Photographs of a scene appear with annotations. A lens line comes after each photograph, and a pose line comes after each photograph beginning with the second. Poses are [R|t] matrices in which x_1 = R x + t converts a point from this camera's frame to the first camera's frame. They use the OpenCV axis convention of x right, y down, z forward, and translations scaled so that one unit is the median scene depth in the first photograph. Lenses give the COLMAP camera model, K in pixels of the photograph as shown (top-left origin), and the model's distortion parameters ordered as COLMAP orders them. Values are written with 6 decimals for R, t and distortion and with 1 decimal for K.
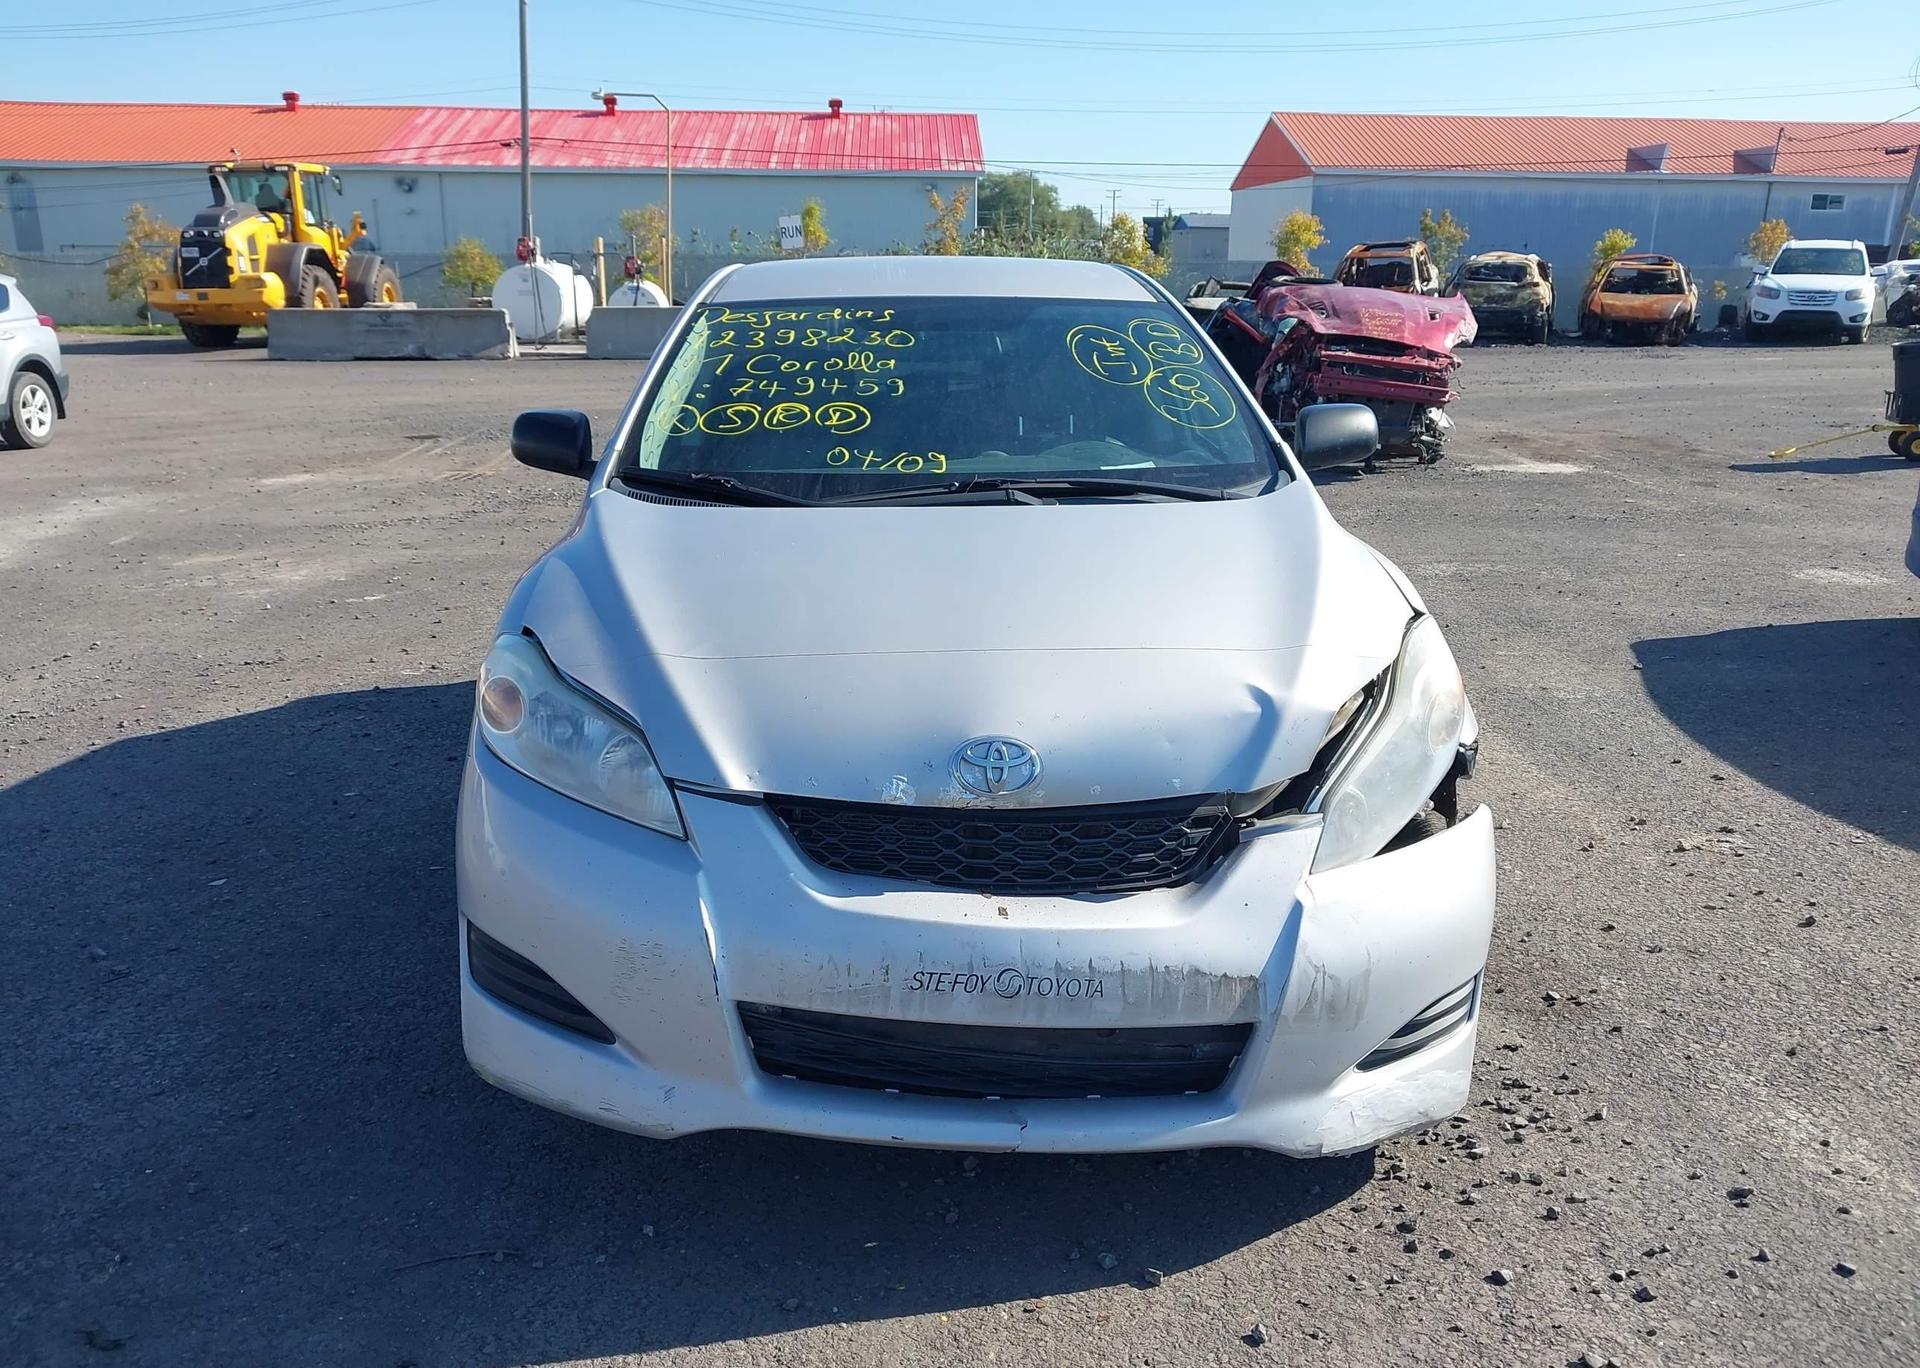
lens RADIAL K [[1530.9, 0, 966.5], [0, 1530.9, 670.4], [0, 0, 1]] dist [0.032848, -0.053617]
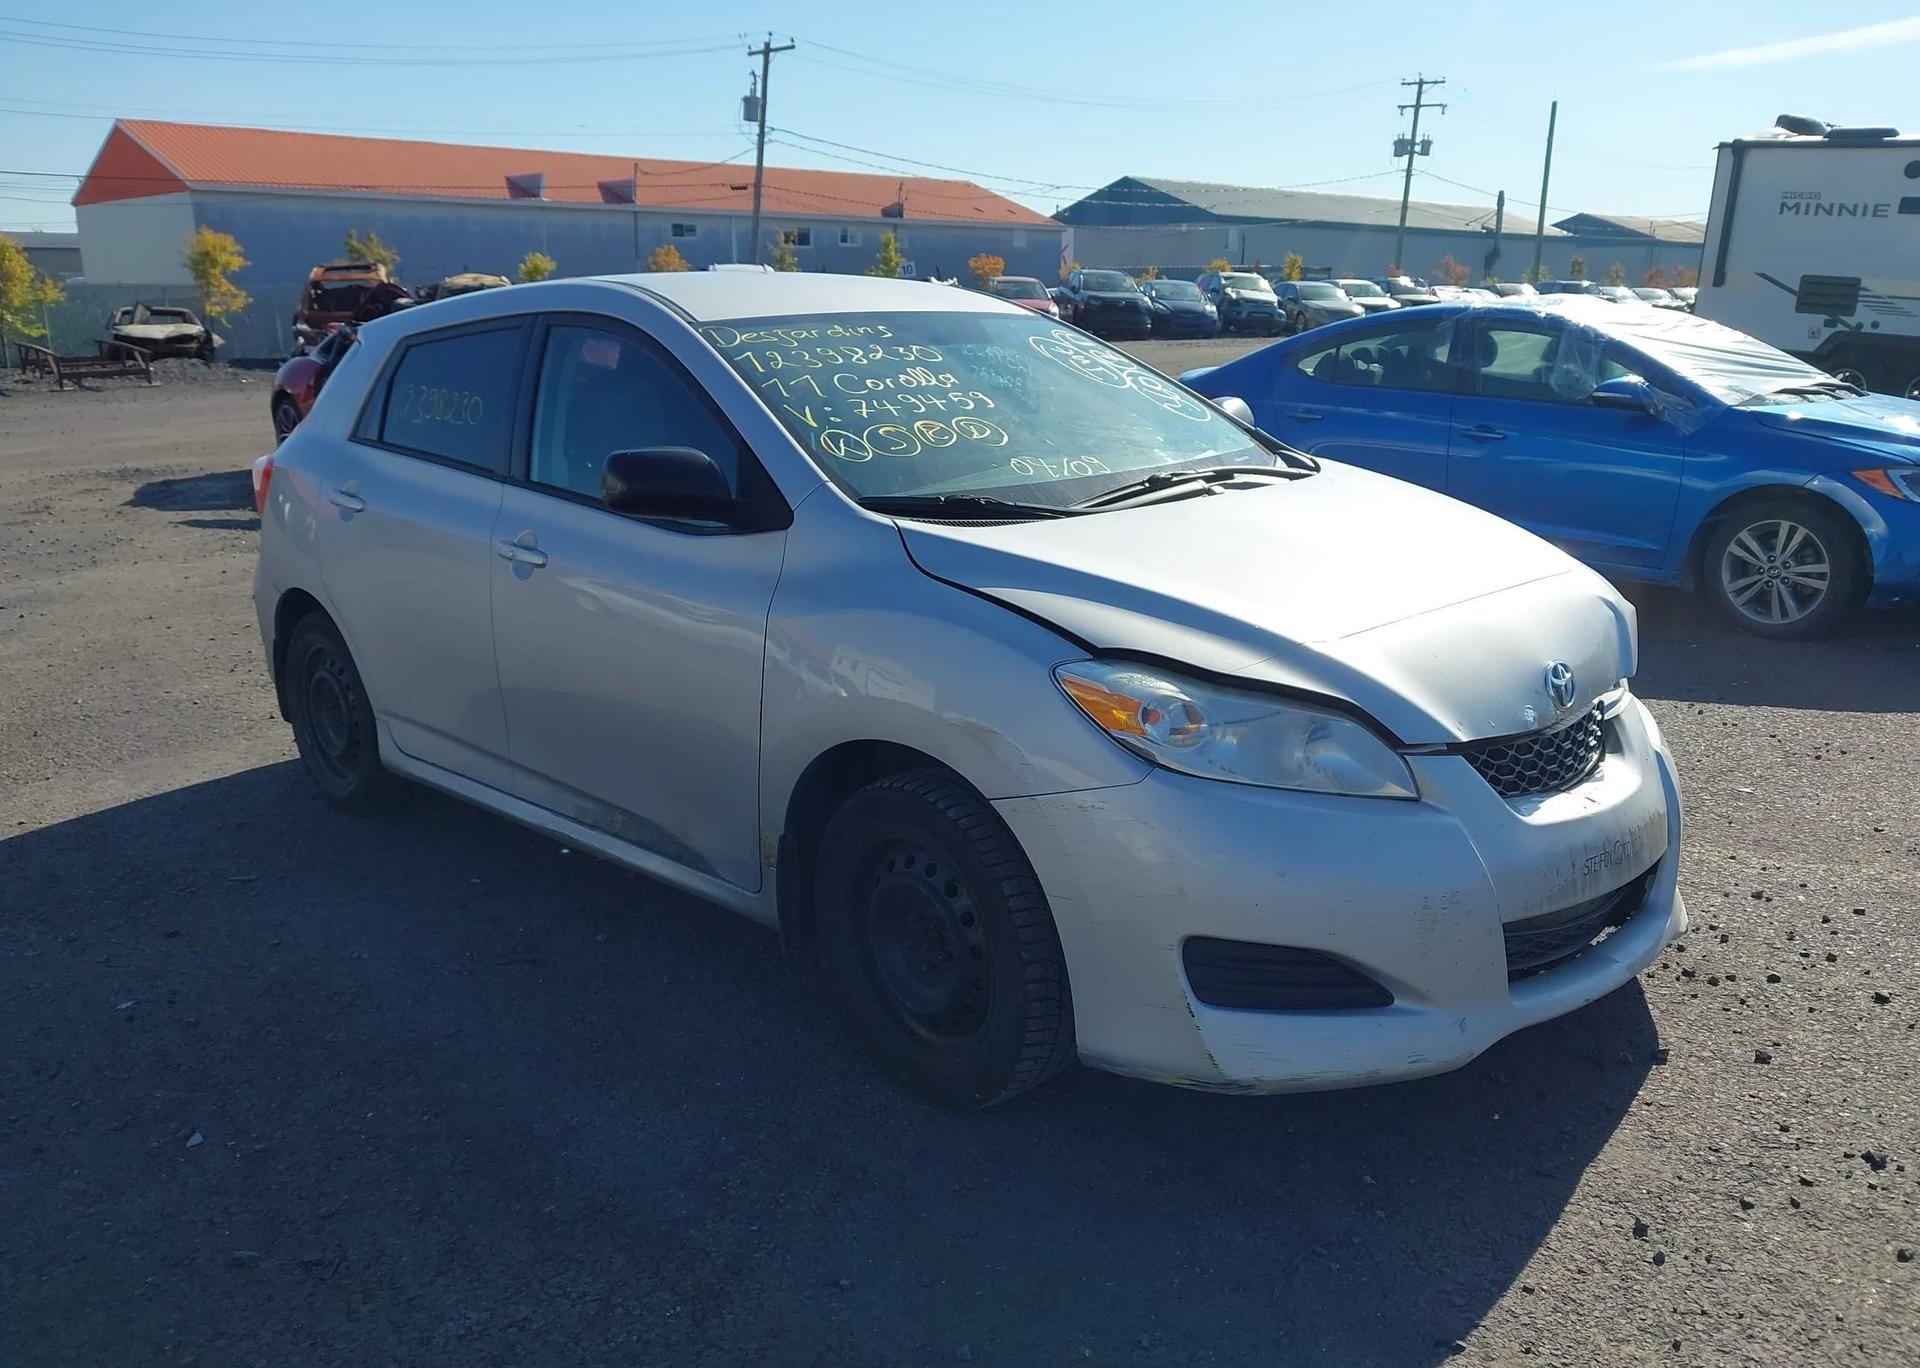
lens RADIAL K [[1530.9, 0, 968.4], [0, 1530.9, 689.7], [0, 0, 1]] dist [0.032848, -0.053617]
pose [[0.753213, -0.173039, 0.634608, -0.058472], [0.174688, 0.982755, 0.060633, -0.004688], [-0.634156, 0.065189, 0.770452, 0.018738]]
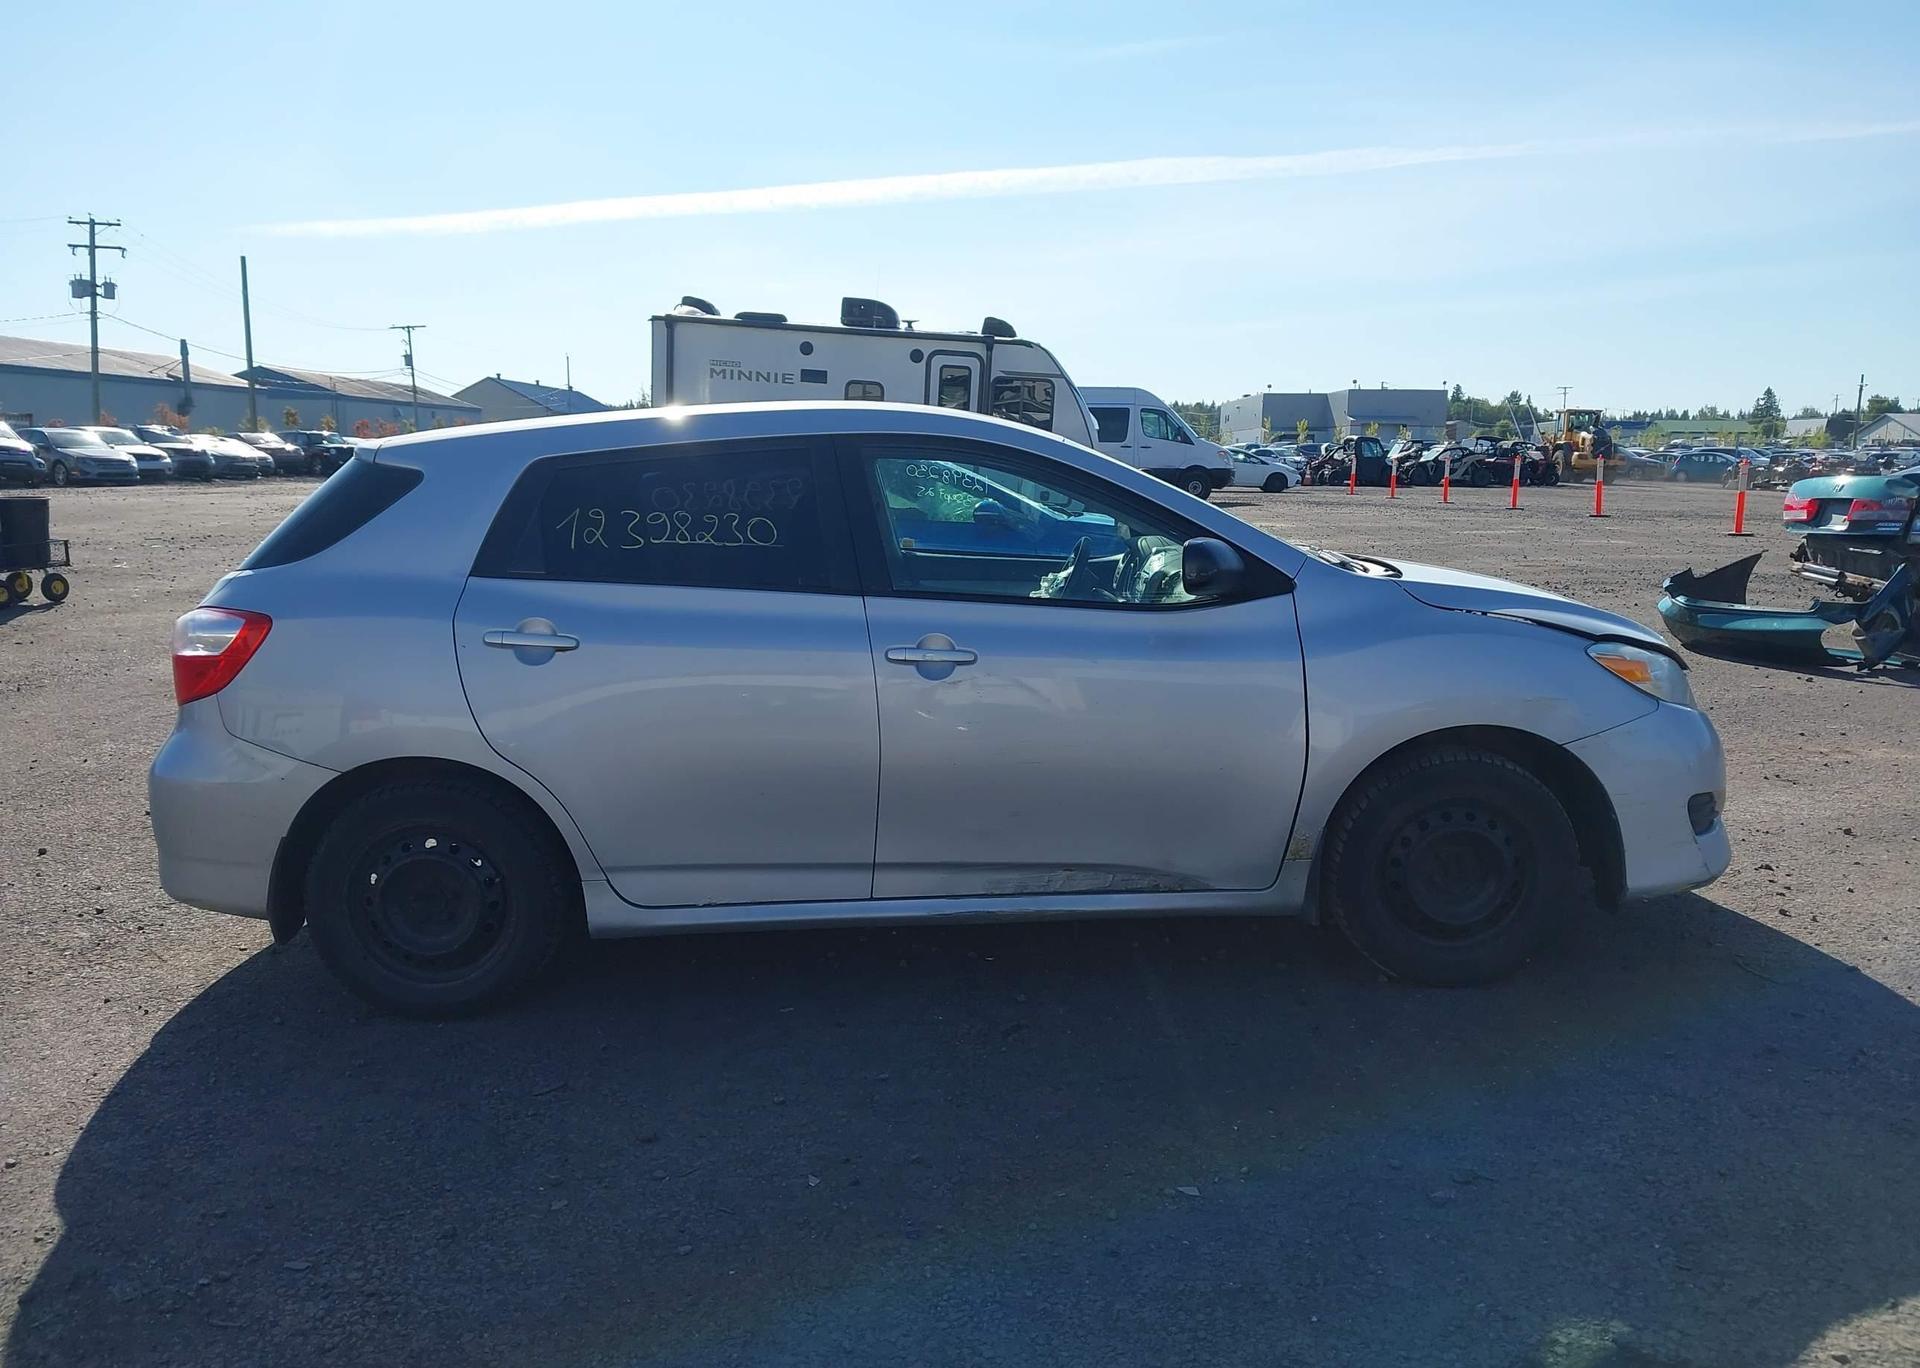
lens RADIAL K [[1530.9, 0, 977.9], [0, 1530.9, 687.5], [0, 0, 1]] dist [0.032848, -0.053617]
pose [[0.024975, -0.161526, 0.986552, -0.342422], [0.250204, 0.956461, 0.150265, -0.099542], [-0.967871, 0.243087, 0.064302, 0.411818]]
